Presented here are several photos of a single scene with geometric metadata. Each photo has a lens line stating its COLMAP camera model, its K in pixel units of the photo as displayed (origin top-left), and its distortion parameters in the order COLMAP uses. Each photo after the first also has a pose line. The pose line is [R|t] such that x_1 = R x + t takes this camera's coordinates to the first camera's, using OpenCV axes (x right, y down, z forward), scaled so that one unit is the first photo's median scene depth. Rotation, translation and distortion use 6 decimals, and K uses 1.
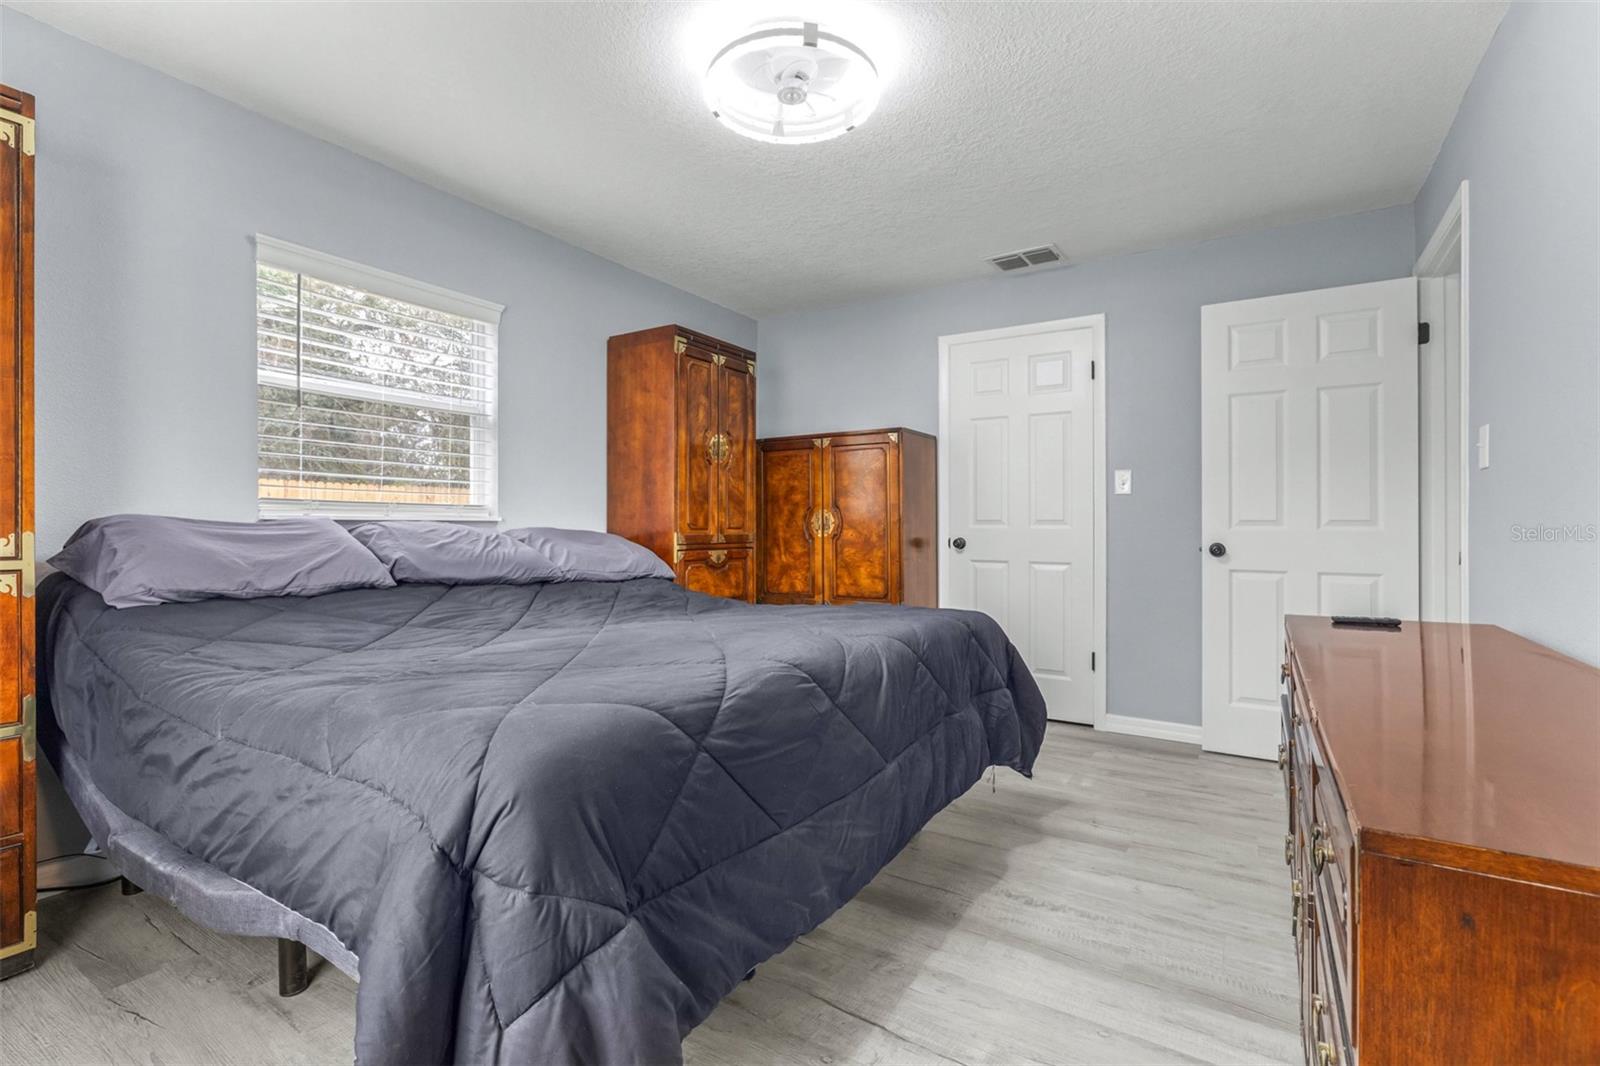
lens RADIAL K [[726.4, 0, 806.8], [0, 726.4, 524.8], [0, 0, 1]] dist [-0.000345, -0.000797]
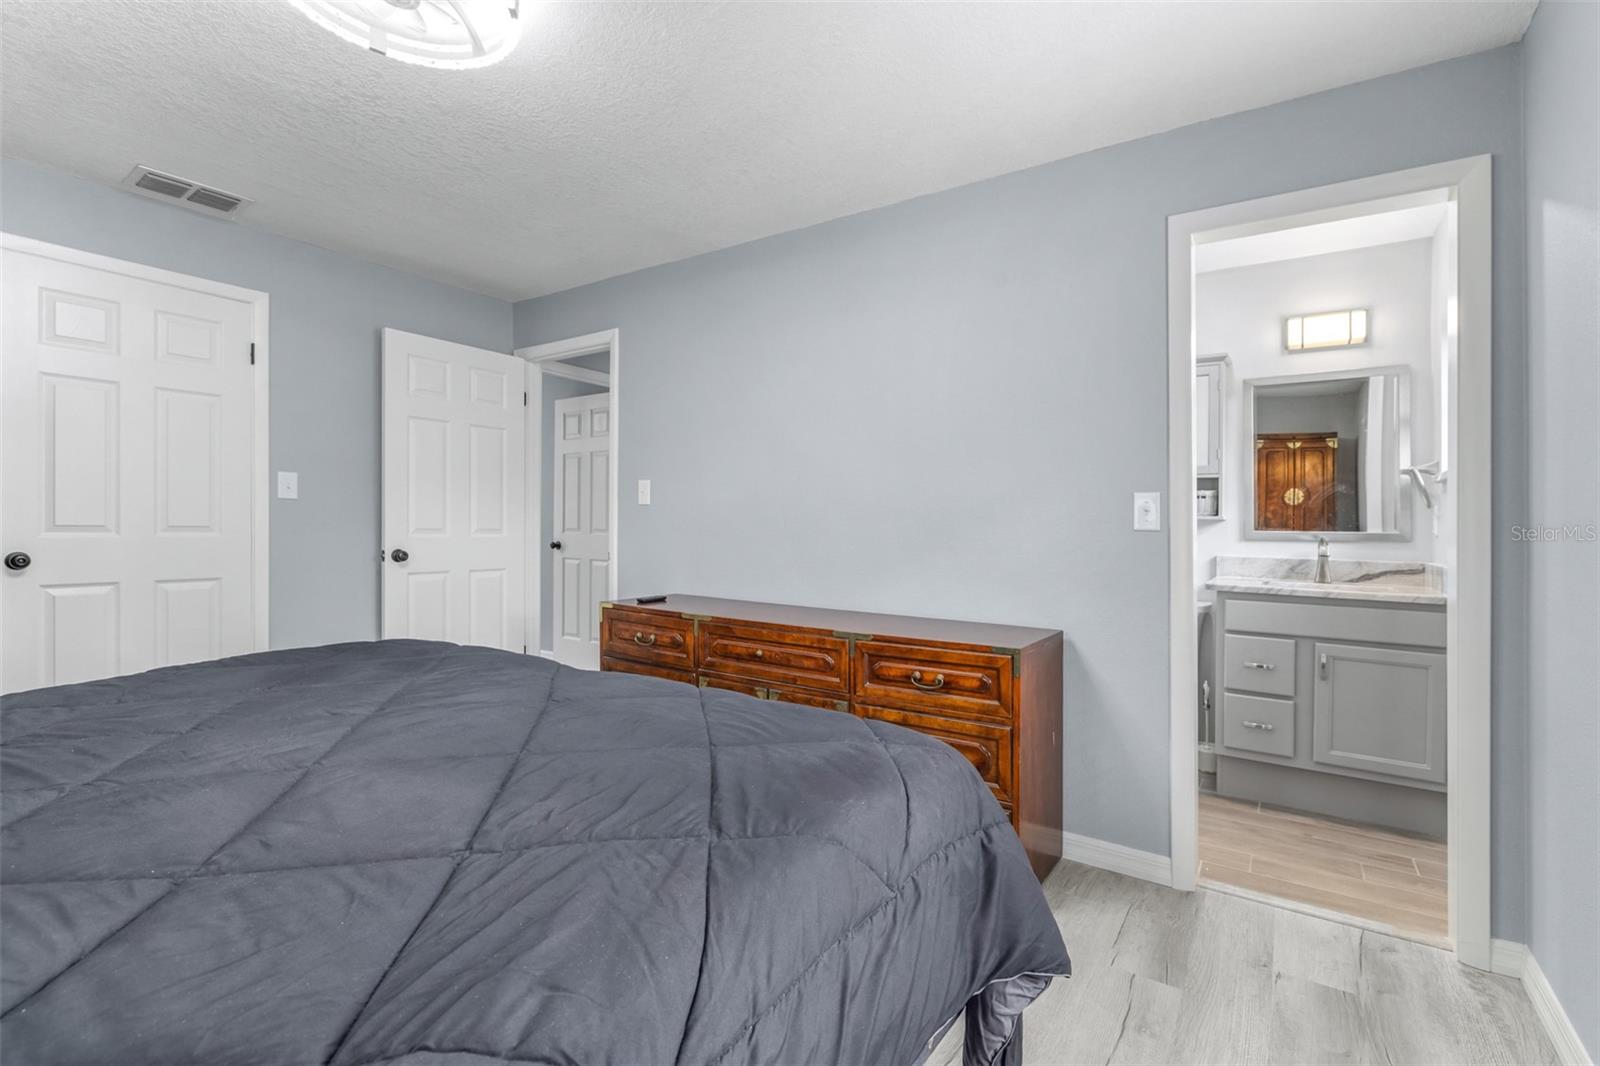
lens RADIAL K [[726.4, 0, 806.8], [0, 726.4, 524.8], [0, 0, 1]] dist [-0.000345, -0.000797]
pose [[0.041614, 0.000494, 0.999134, -0.453977], [-0.011933, 0.999929, 0.000002, -0.017157], [-0.999063, -0.011922, 0.041617, 0.305600]]
